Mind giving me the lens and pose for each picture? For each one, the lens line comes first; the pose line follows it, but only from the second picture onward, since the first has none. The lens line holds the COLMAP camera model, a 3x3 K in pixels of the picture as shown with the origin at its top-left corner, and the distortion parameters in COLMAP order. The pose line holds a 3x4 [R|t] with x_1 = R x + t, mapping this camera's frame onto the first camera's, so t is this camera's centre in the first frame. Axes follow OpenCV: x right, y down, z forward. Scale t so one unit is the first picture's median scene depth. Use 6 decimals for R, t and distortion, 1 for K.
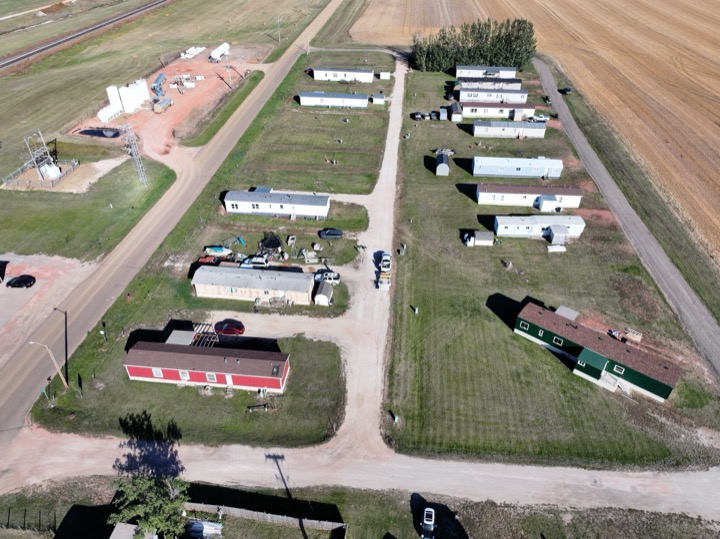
lens RADIAL K [[496.7, 0, 364.5], [0, 496.7, 270.3], [0, 0, 1]] dist [0.001905, 0.000649]
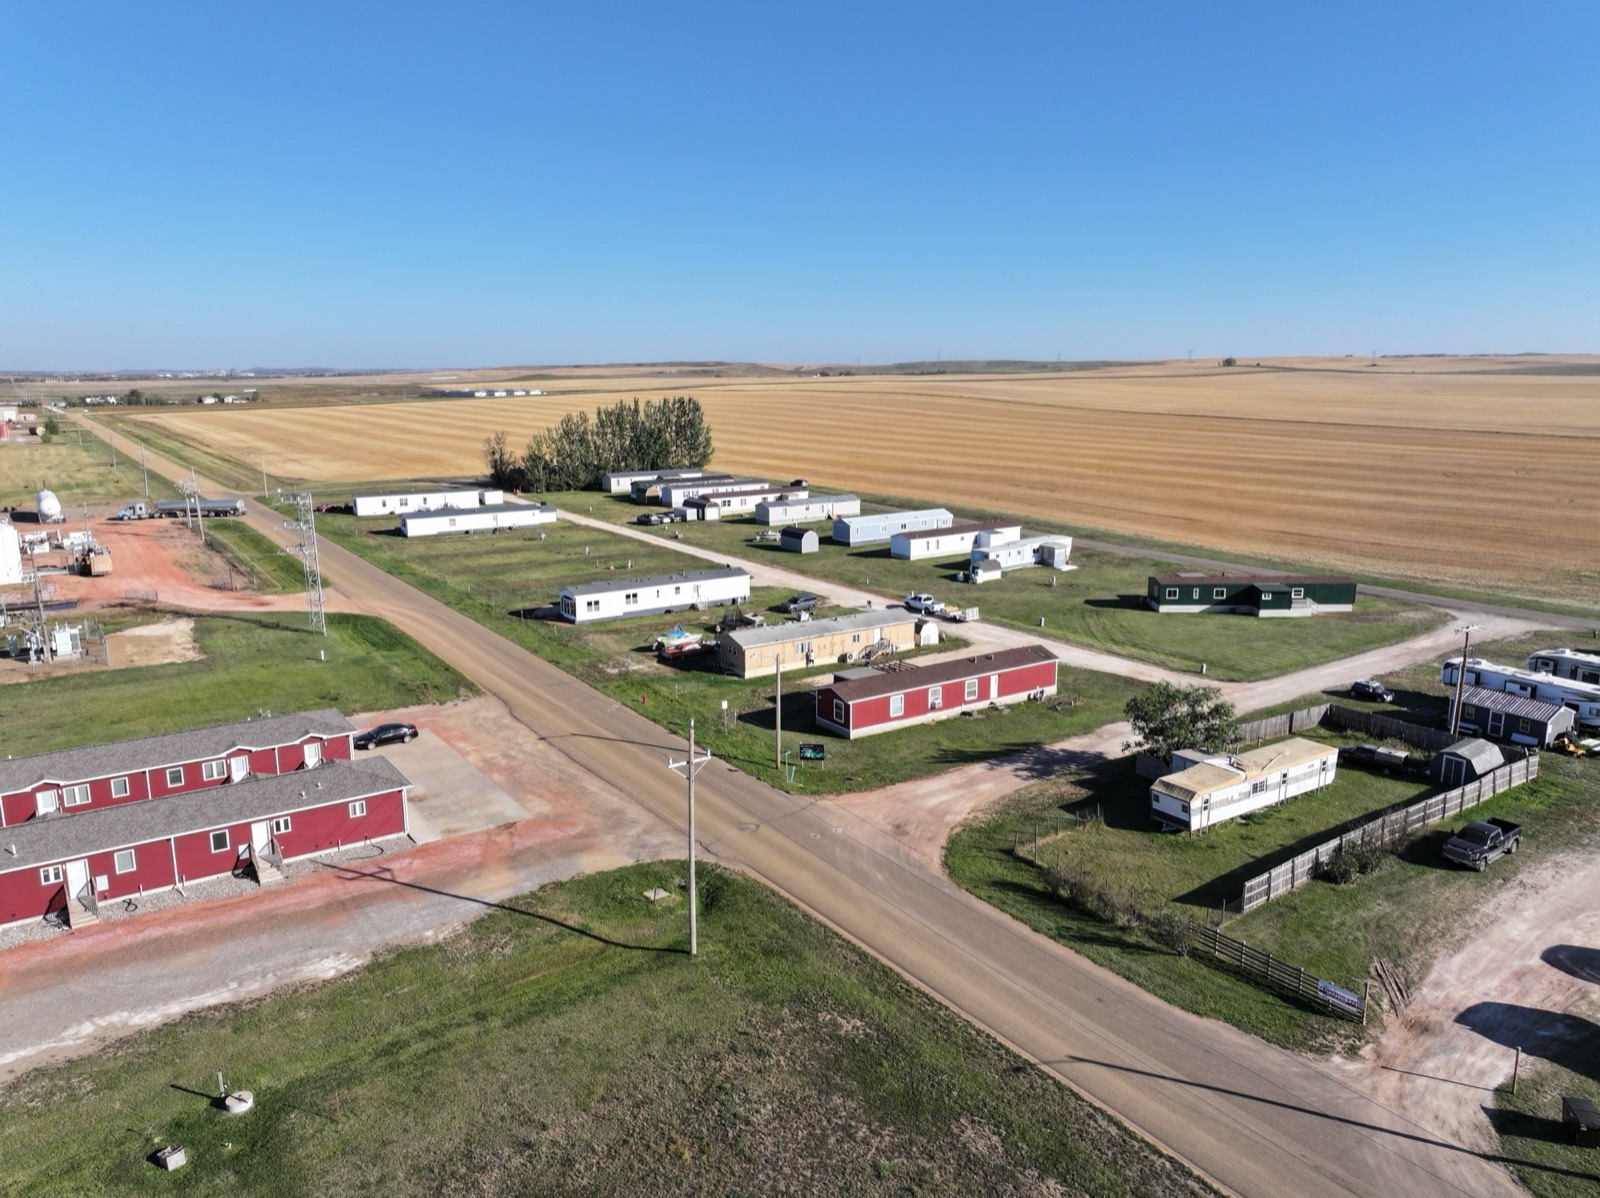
lens RADIAL K [[1103.8, 0, 810.1], [0, 1103.8, 600.9], [0, 0, 1]] dist [0.001905, 0.000649]
pose [[0.764873, -0.140103, 0.628761, -1.015659], [0.385124, 0.881873, -0.271992, 0.326813], [-0.516381, 0.450190, 0.728478, 0.088093]]
